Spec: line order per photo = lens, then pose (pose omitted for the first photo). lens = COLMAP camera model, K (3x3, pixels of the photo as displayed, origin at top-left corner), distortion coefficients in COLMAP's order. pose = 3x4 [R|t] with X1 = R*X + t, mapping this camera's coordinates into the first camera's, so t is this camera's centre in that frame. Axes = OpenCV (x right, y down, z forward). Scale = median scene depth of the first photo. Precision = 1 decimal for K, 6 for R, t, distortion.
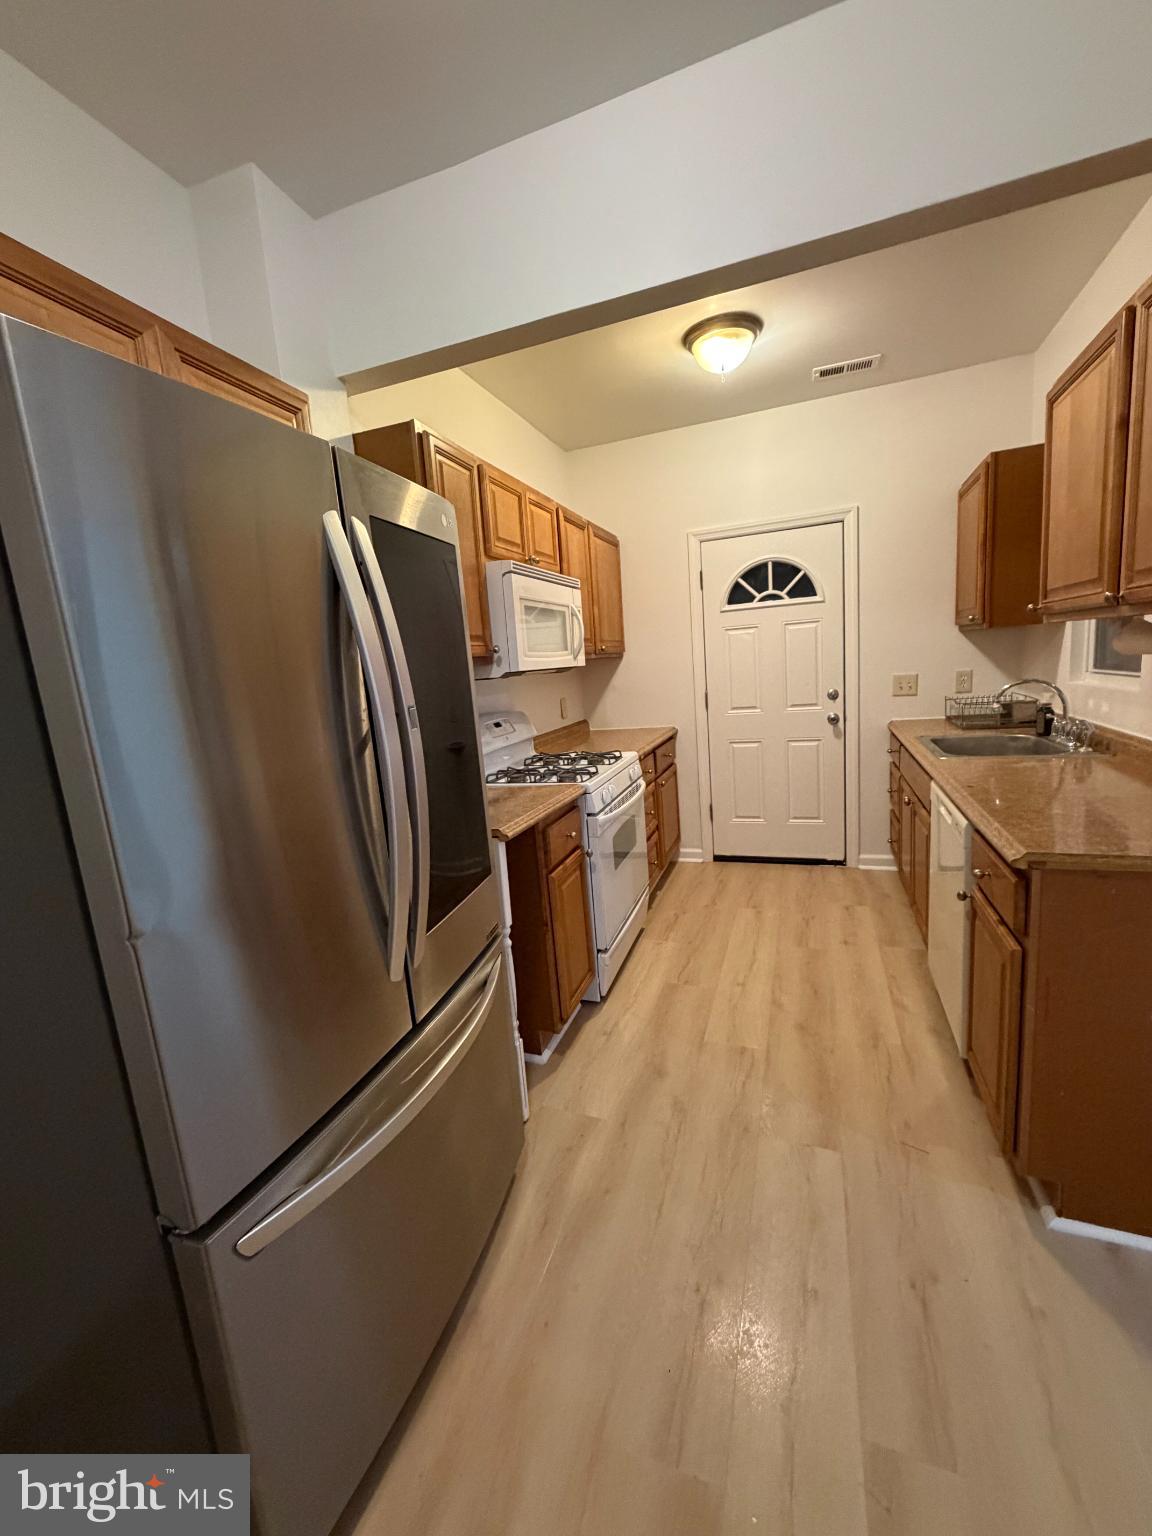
lens RADIAL K [[608.1, 0, 576.0], [0, 608.1, 768.0], [0, 0, 1]] dist [0.000428, 0.000379]
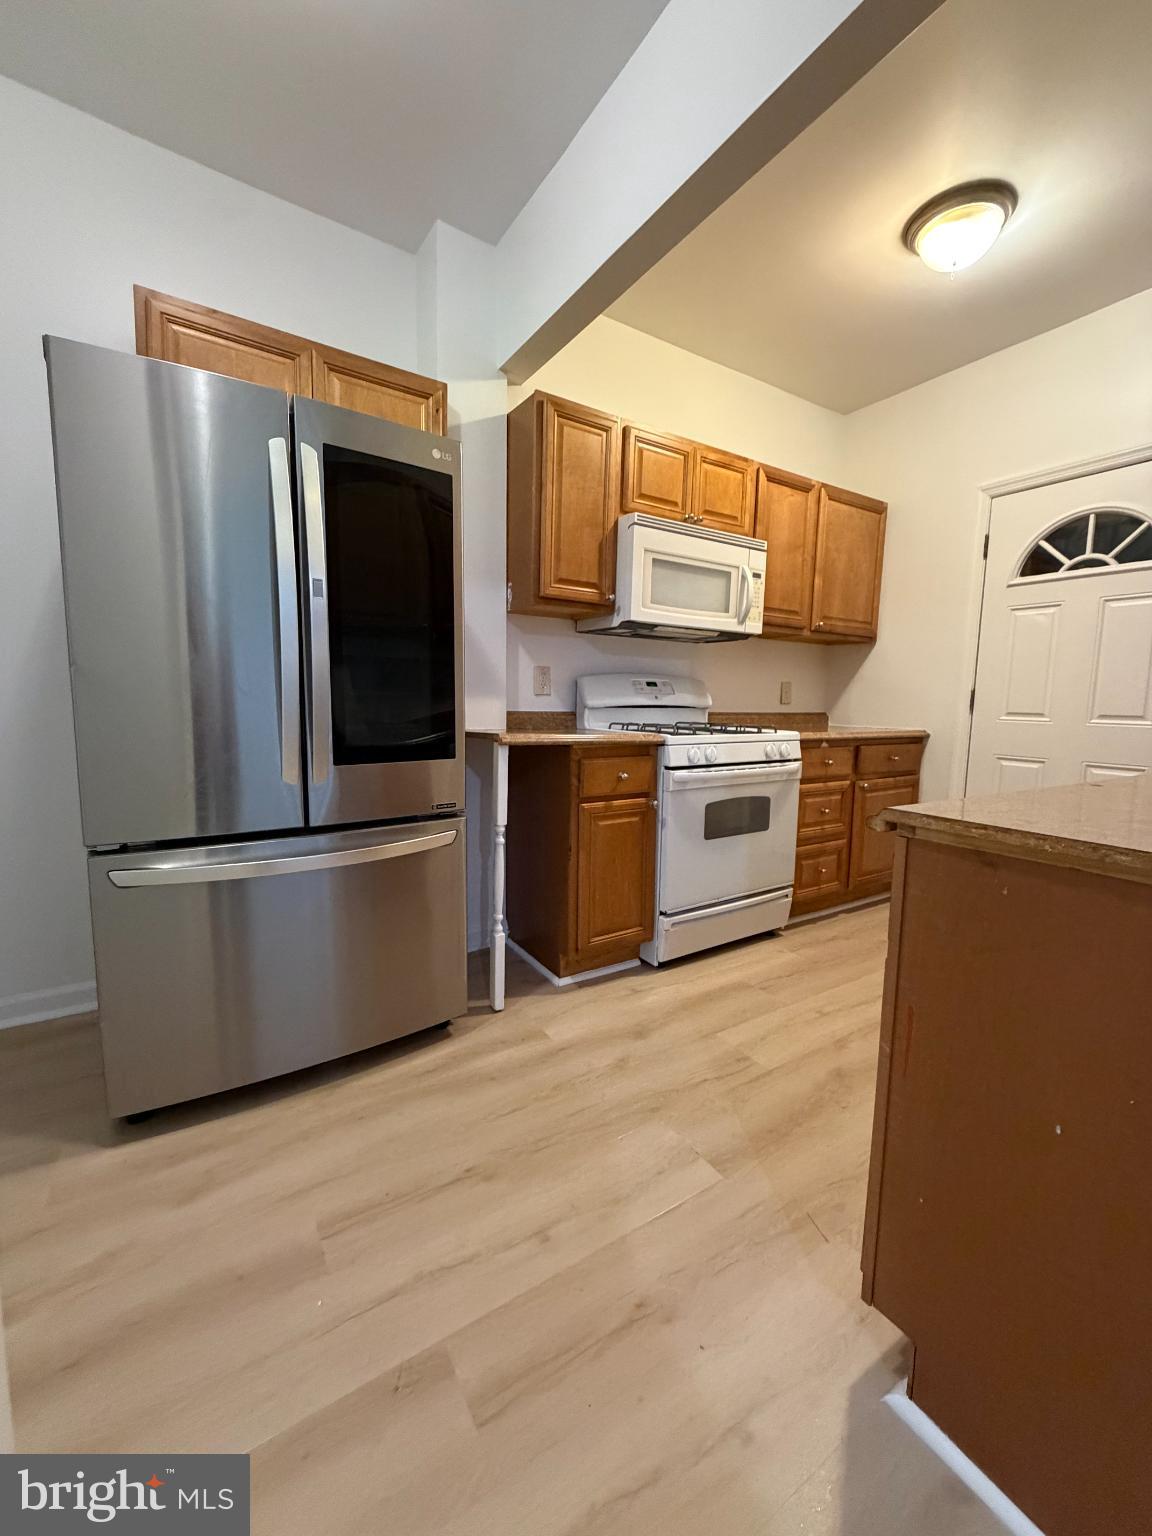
lens RADIAL K [[608.1, 0, 576.0], [0, 608.1, 768.0], [0, 0, 1]] dist [0.000428, 0.000379]
pose [[0.789879, 0.162531, -0.591333, 0.436228], [-0.182856, 0.982799, 0.025876, 0.071255], [0.585367, 0.087690, 0.806012, 0.118567]]
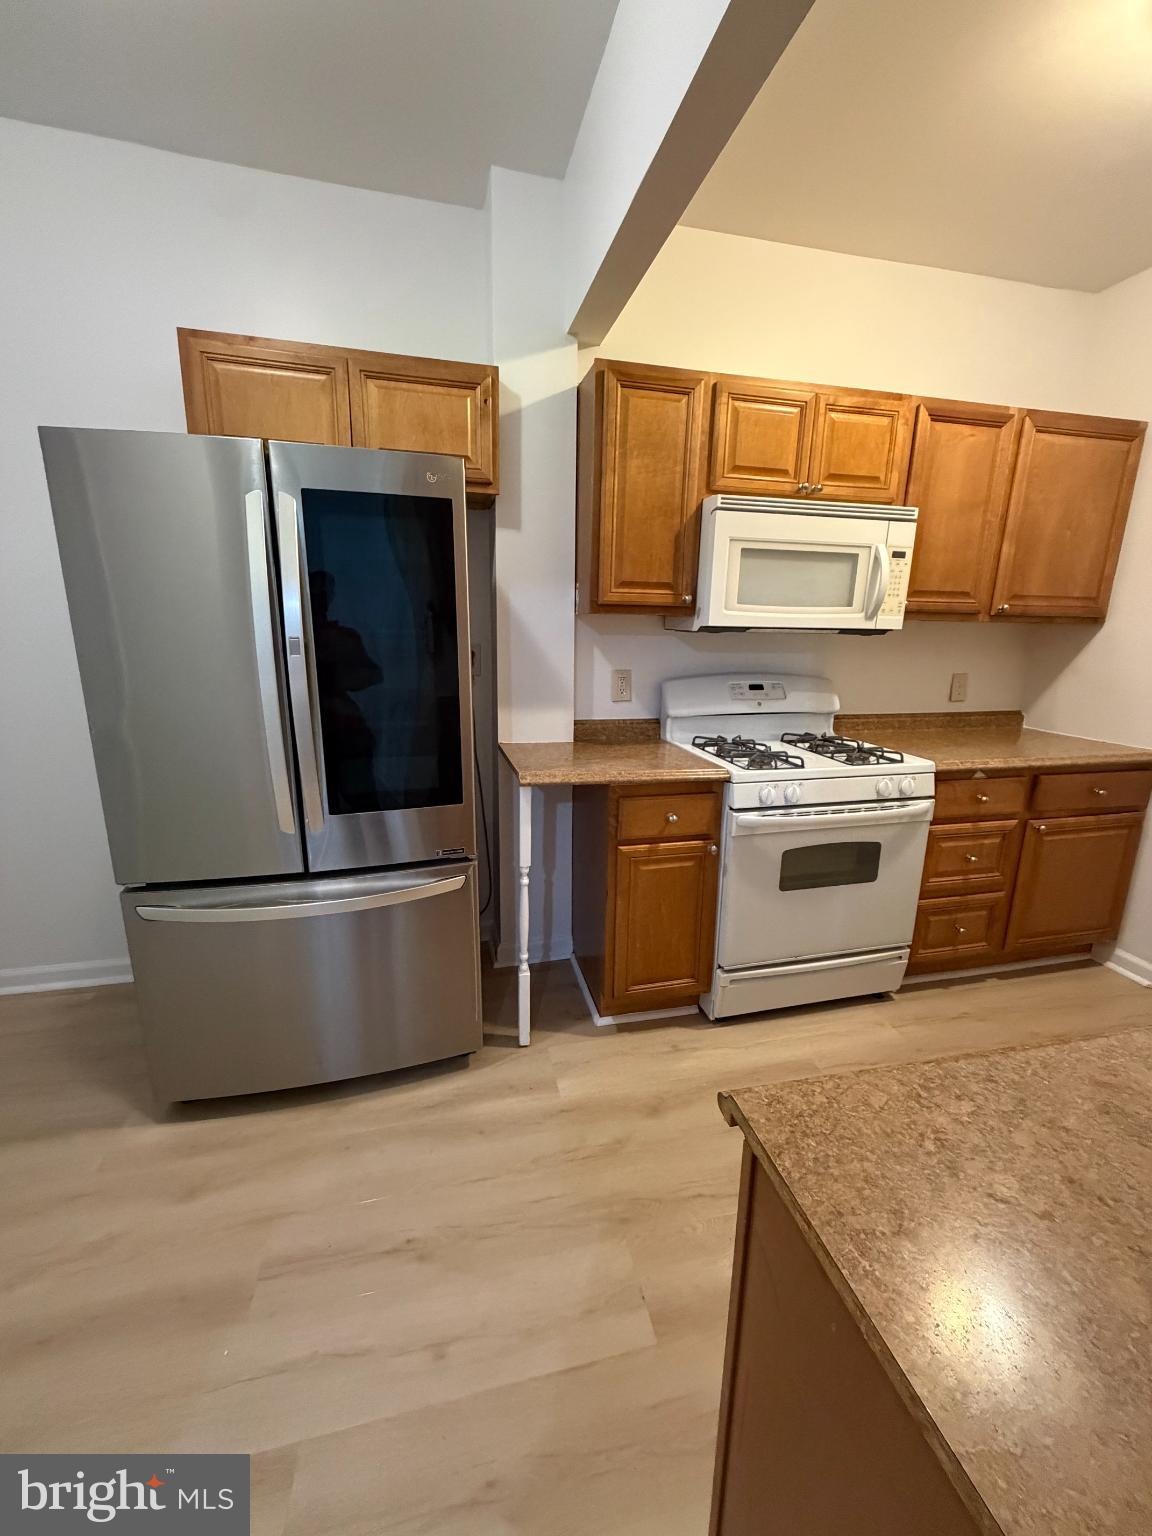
lens RADIAL K [[608.1, 0, 576.0], [0, 608.1, 768.0], [0, 0, 1]] dist [0.000428, 0.000379]
pose [[0.547831, 0.277096, -0.789366, 0.493094], [-0.198431, 0.959666, 0.199163, -0.089325], [0.812715, 0.047527, 0.580719, 0.310770]]
